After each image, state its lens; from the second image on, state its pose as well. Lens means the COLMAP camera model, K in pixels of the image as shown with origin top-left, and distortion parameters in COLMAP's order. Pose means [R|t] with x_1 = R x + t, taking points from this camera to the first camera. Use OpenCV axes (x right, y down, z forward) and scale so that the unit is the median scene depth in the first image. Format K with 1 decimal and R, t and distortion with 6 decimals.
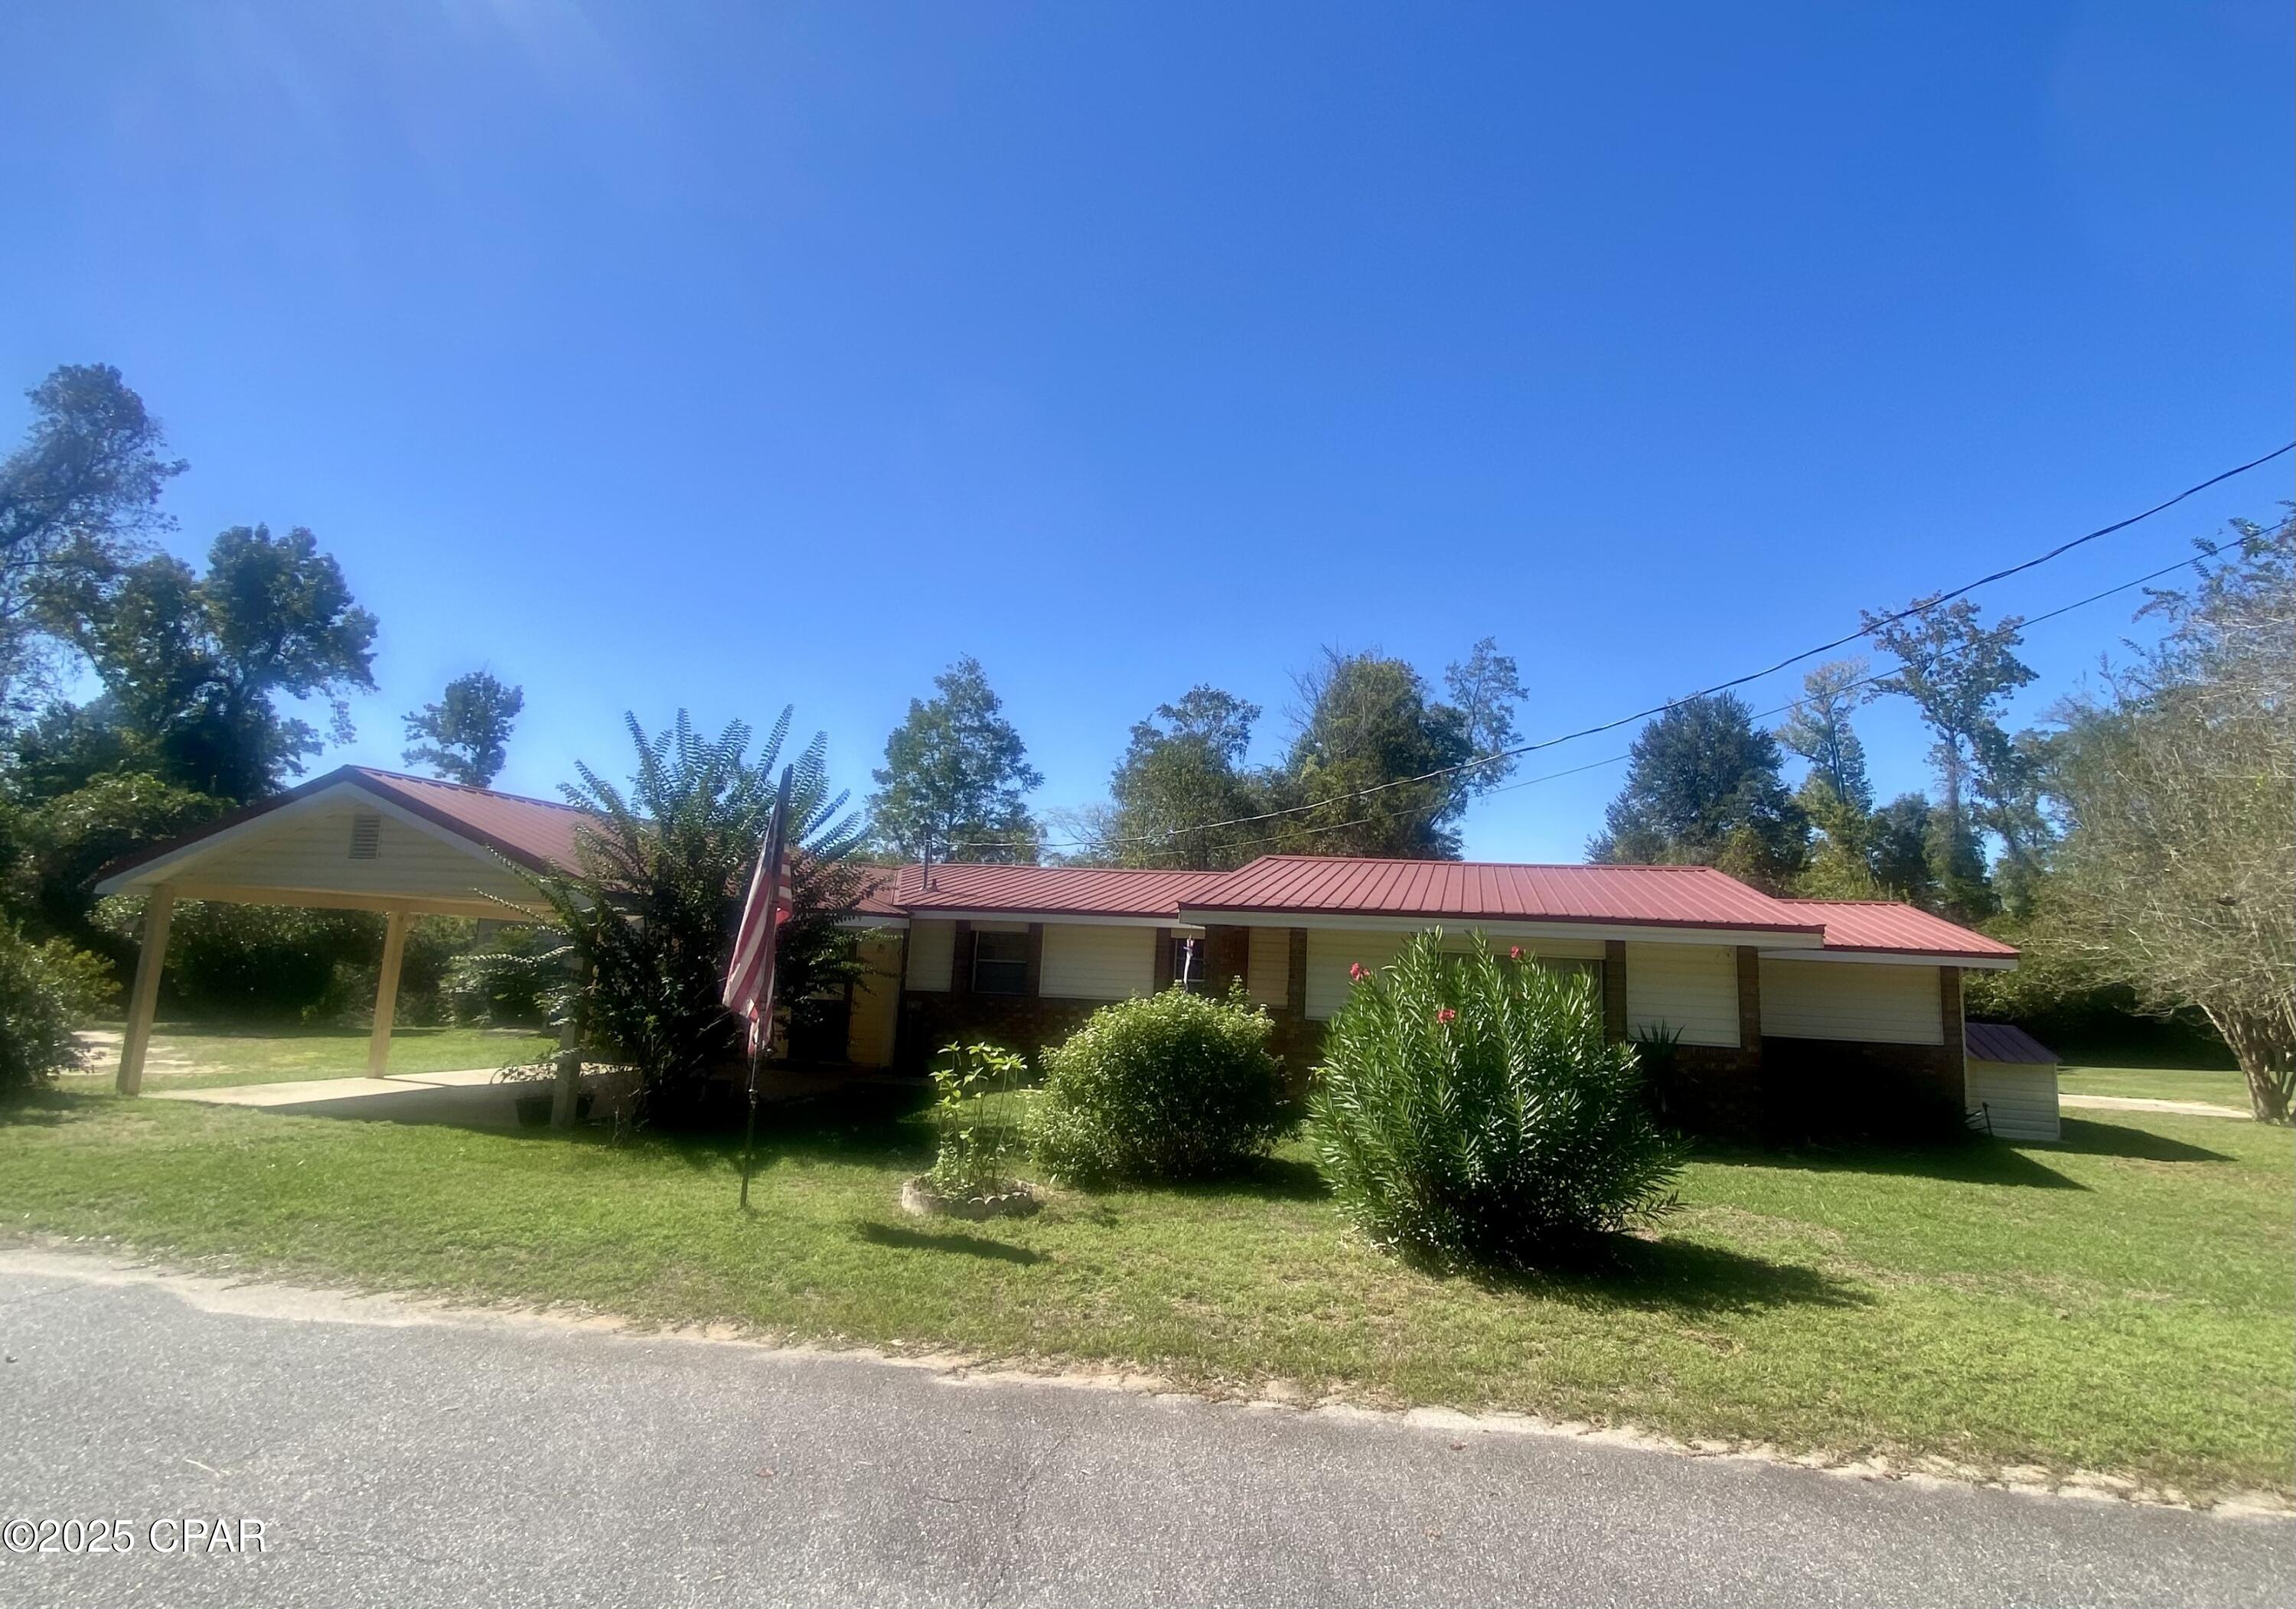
lens RADIAL K [[1119.7, 0, 1228.2], [0, 1119.7, 801.3], [0, 0, 1]] dist [0.036304, -0.030894]
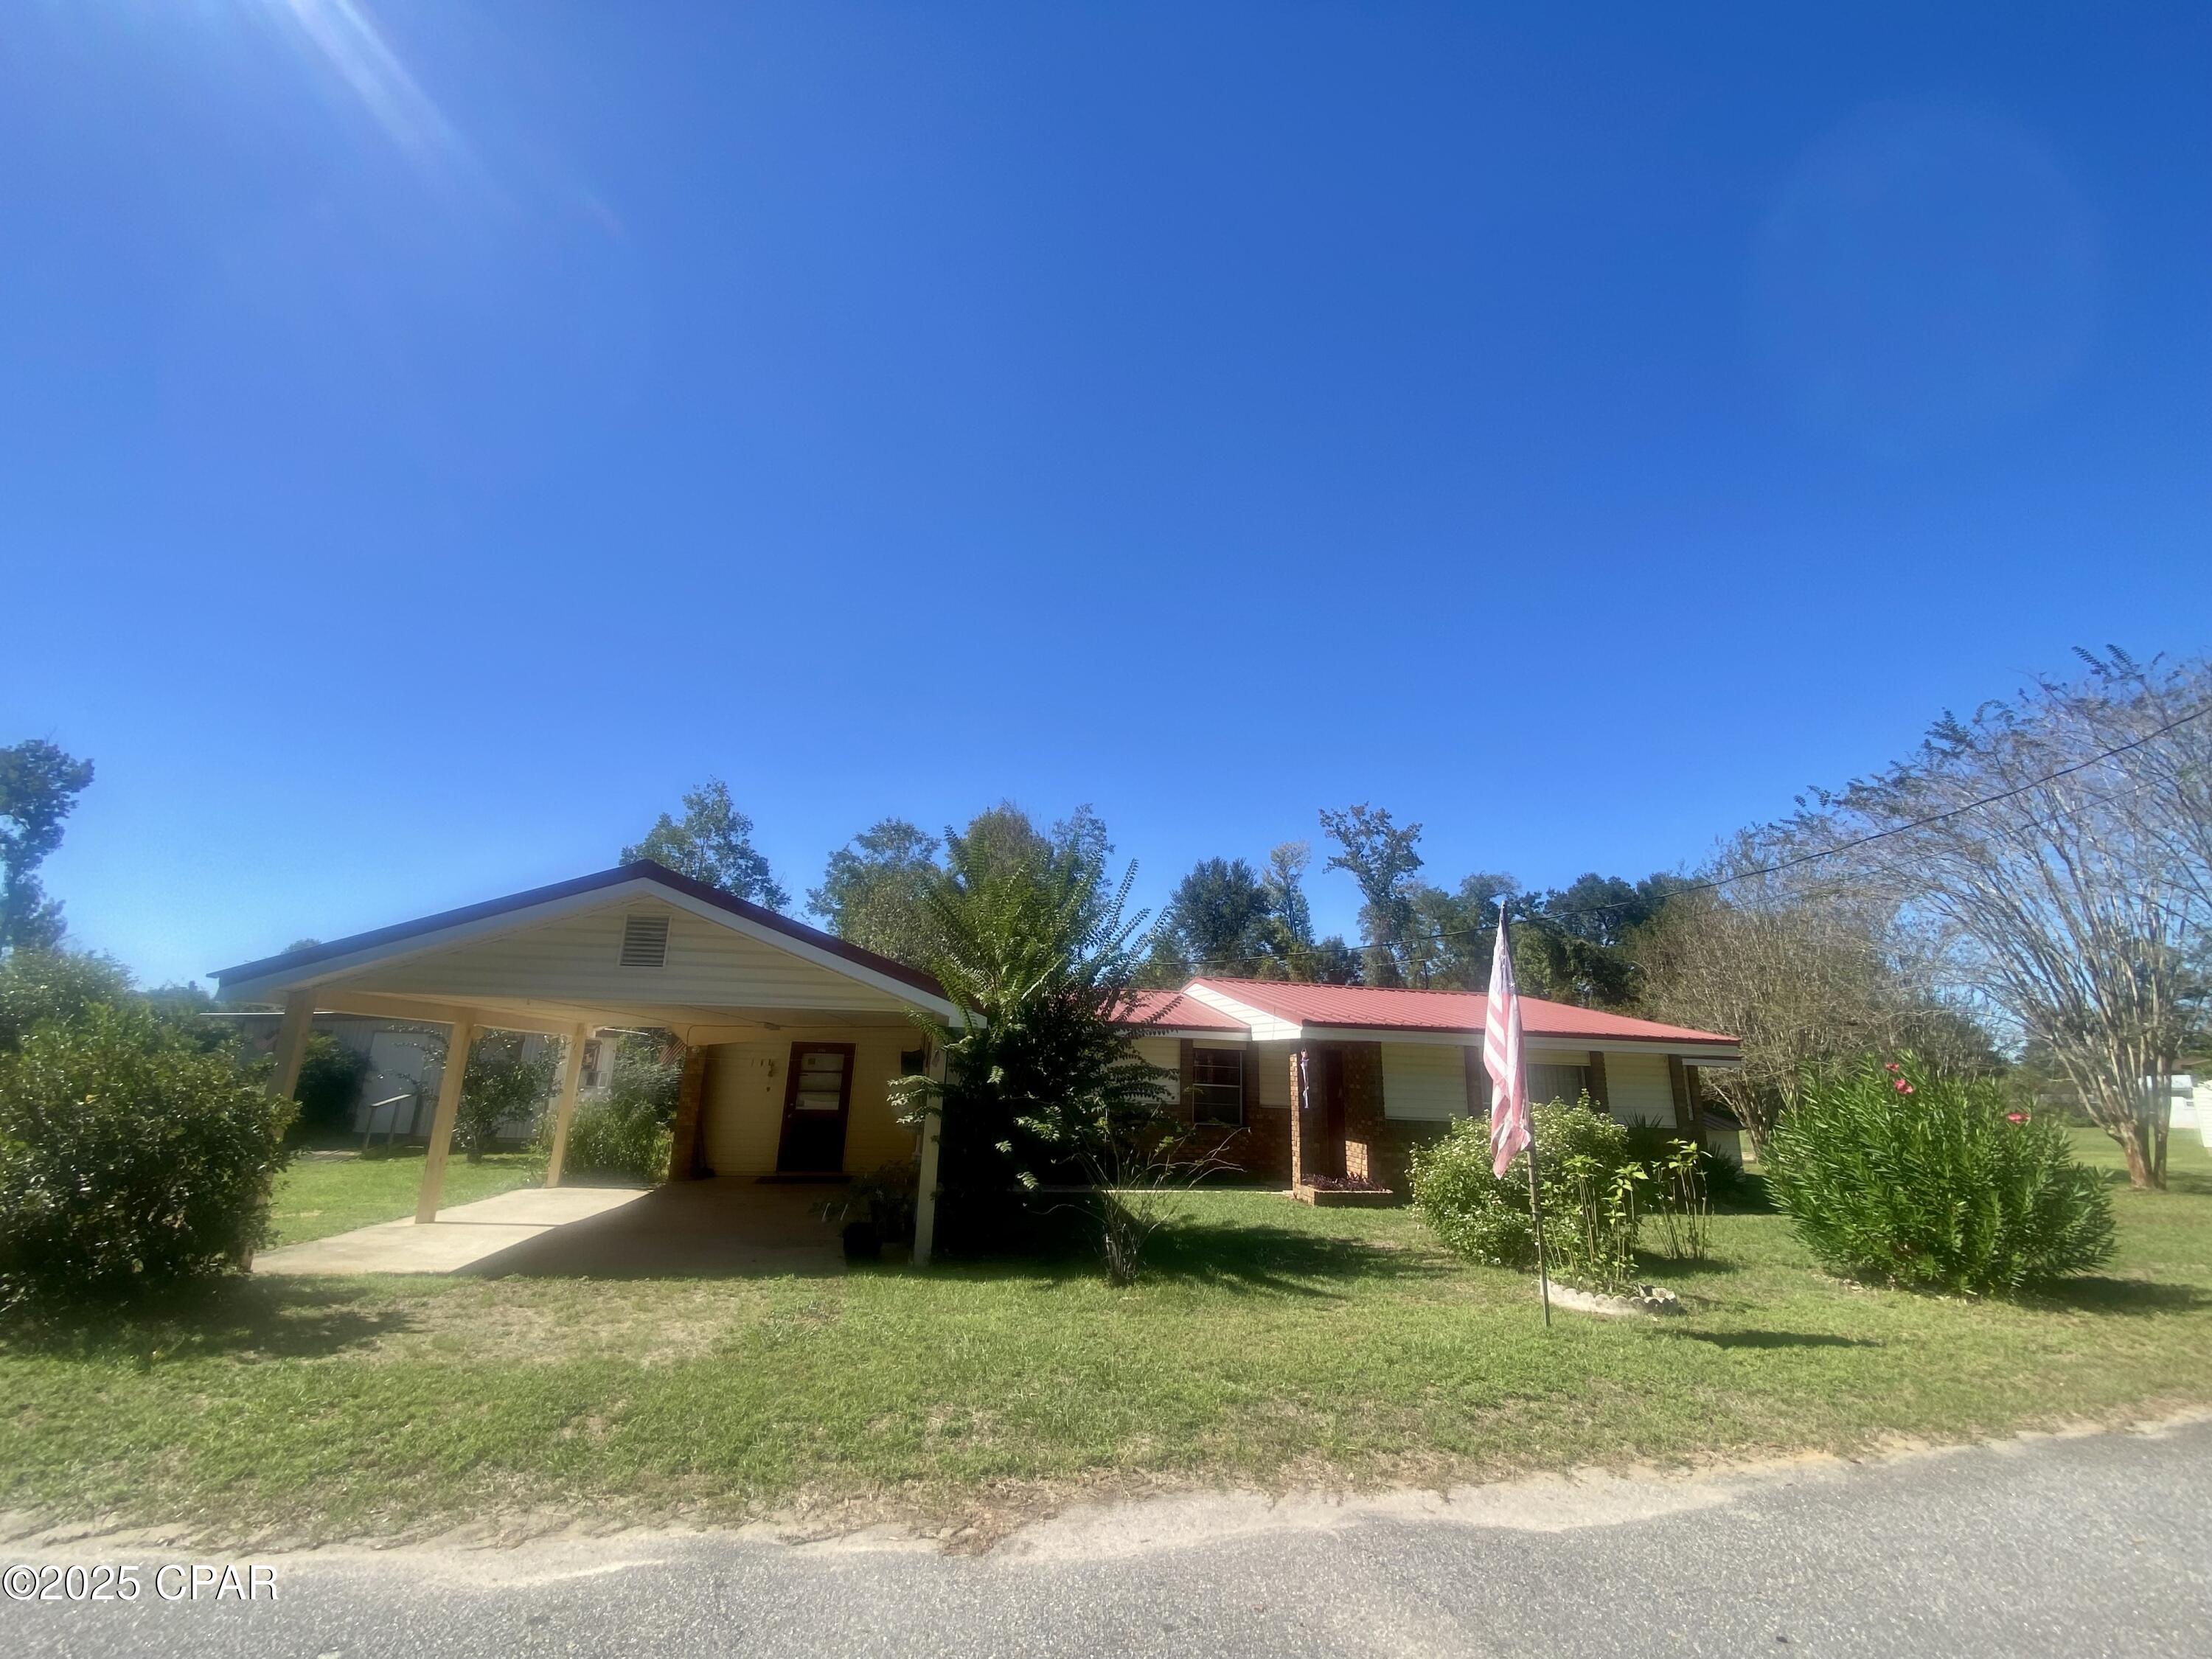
lens RADIAL K [[885.8, 0, 1096.7], [0, 885.8, 862.8], [0, 0, 1]] dist [0.017617, -0.013265]
pose [[0.931610, 0.069175, 0.356816, -0.163621], [-0.044149, 0.995989, -0.077821, 0.002276], [-0.360768, 0.056746, 0.930928, 0.056620]]
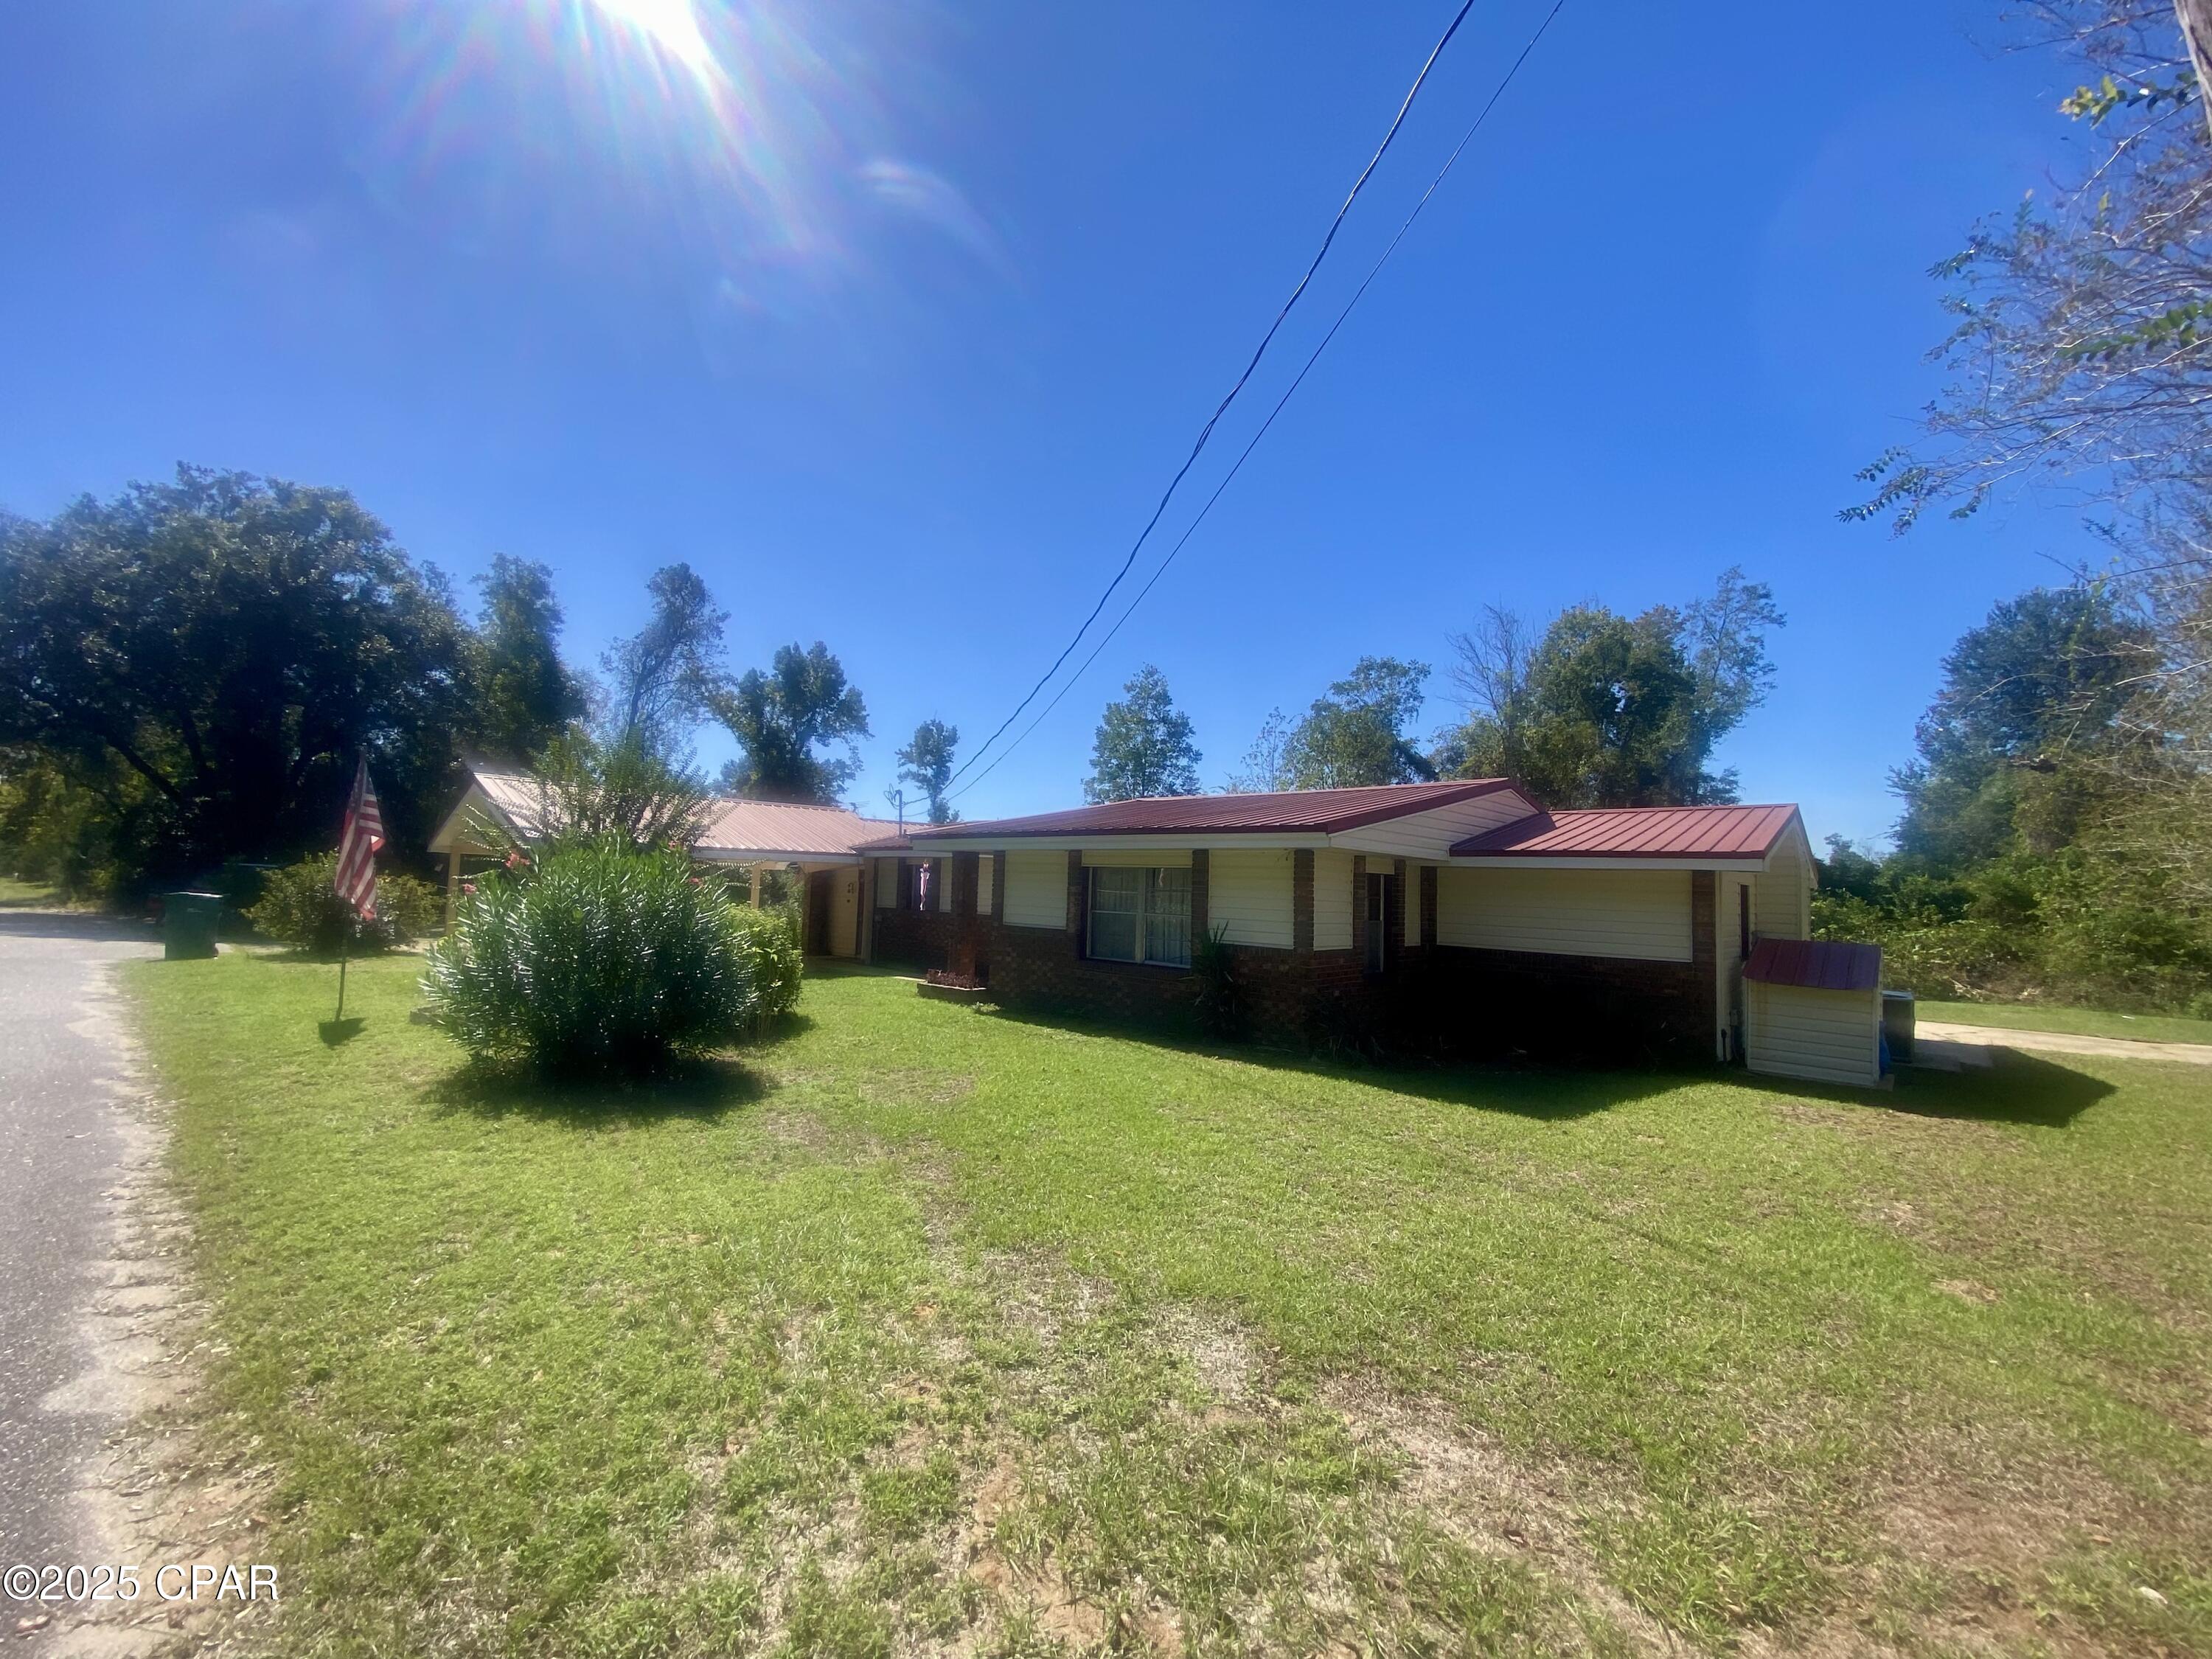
lens RADIAL K [[885.8, 0, 1096.7], [0, 885.8, 862.8], [0, 0, 1]] dist [0.017617, -0.013265]
pose [[0.865820, -0.027880, -0.499579, 0.182353], [0.071657, 0.995064, 0.068657, 0.019542], [0.495198, -0.095243, 0.863544, 0.062199]]
